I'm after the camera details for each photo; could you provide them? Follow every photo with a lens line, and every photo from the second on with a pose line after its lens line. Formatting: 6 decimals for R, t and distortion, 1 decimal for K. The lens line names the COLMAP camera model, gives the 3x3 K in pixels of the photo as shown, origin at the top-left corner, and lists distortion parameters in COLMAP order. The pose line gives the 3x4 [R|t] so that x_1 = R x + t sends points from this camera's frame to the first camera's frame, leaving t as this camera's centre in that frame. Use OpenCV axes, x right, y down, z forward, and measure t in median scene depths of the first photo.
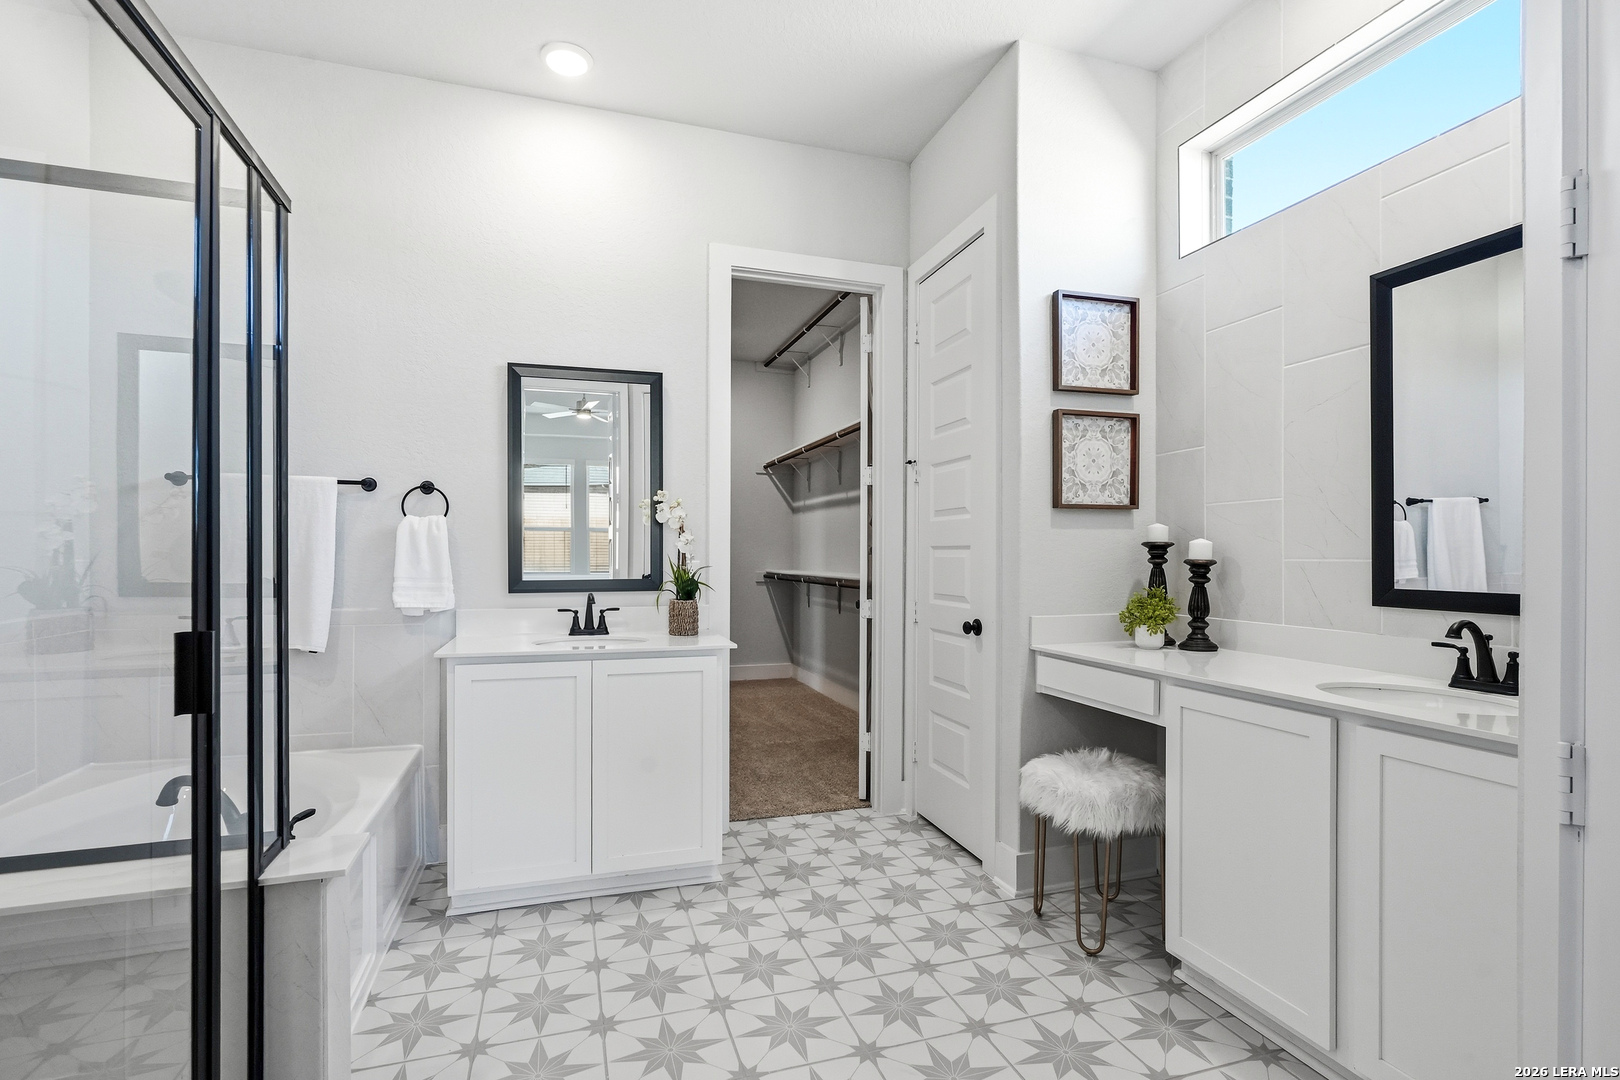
lens RADIAL K [[758.0, 0, 810.0], [0, 758.0, 540.0], [0, 0, 1]] dist [0.000852, 0.000141]
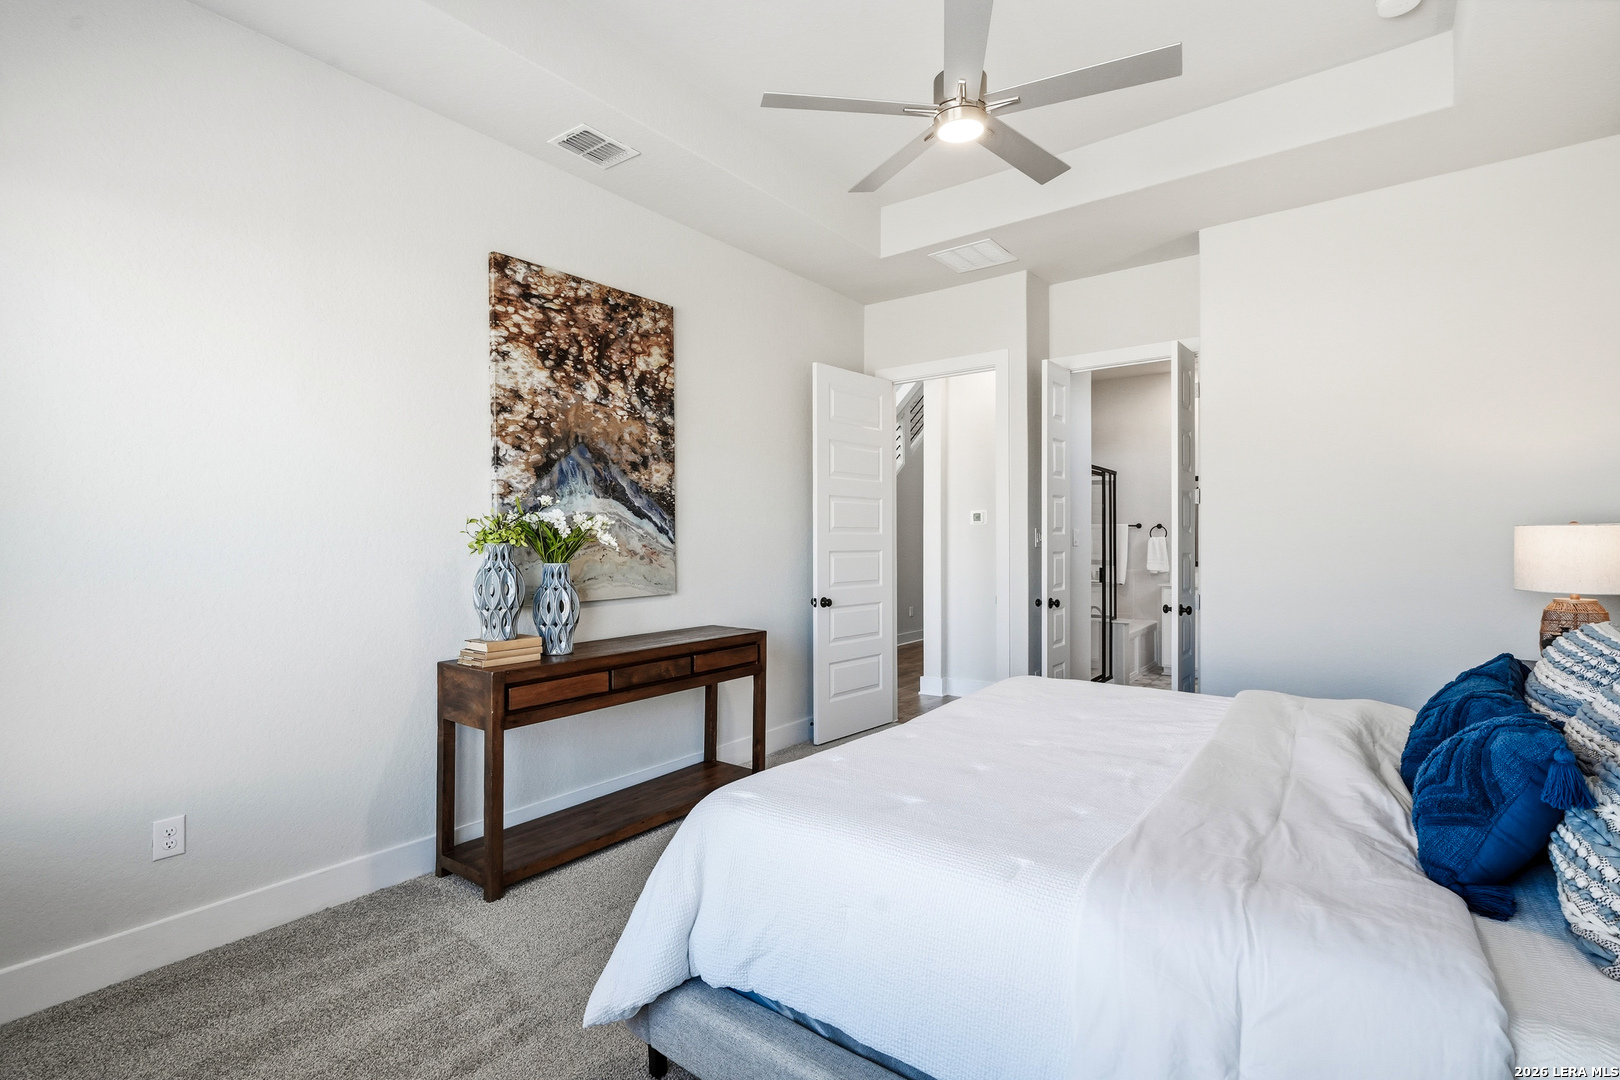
lens RADIAL K [[758.0, 0, 810.0], [0, 758.0, 540.0], [0, 0, 1]] dist [0.000852, 0.000141]
pose [[0.569530, -0.000047, -0.821971, 1.055697], [0.022739, 0.999618, 0.015698, -0.095149], [0.821656, -0.027632, 0.569313, -1.637516]]
